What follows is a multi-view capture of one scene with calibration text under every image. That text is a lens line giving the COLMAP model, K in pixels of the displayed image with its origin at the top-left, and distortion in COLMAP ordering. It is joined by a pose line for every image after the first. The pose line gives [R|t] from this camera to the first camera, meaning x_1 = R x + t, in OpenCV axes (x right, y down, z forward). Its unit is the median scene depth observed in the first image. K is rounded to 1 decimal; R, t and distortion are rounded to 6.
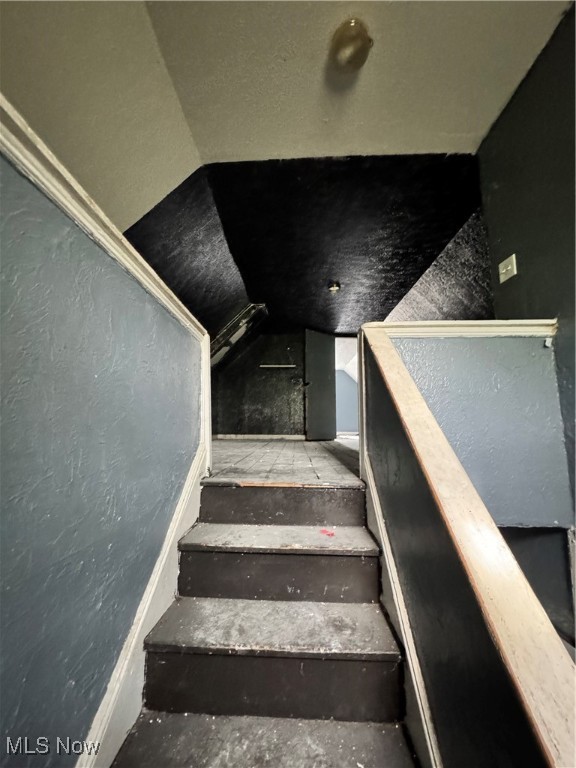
lens RADIAL K [[304.8, 0, 288.0], [0, 304.8, 384.0], [0, 0, 1]] dist [-0.000691, 0.000041]
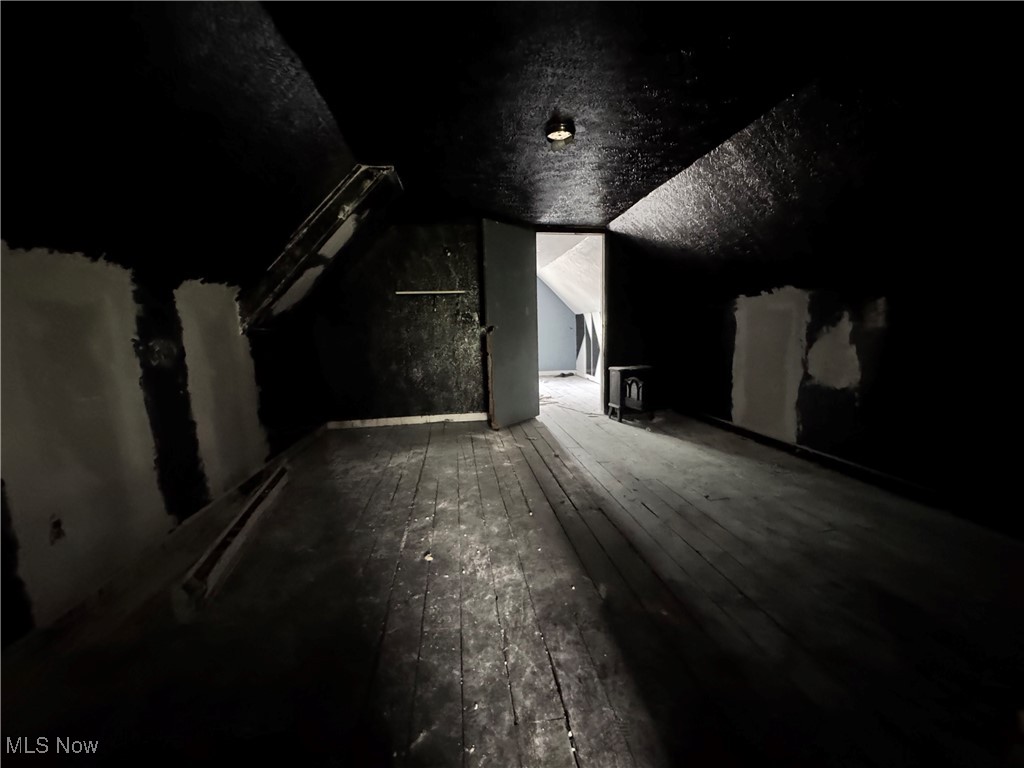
lens RADIAL K [[406.4, 0, 512.0], [0, 406.4, 384.0], [0, 0, 1]] dist [-0.000691, 0.000041]
pose [[0.986212, -0.054608, 0.156219, -0.016821], [0.010027, 0.961971, 0.272966, -0.116092], [-0.165185, -0.267636, 0.949255, 0.328240]]
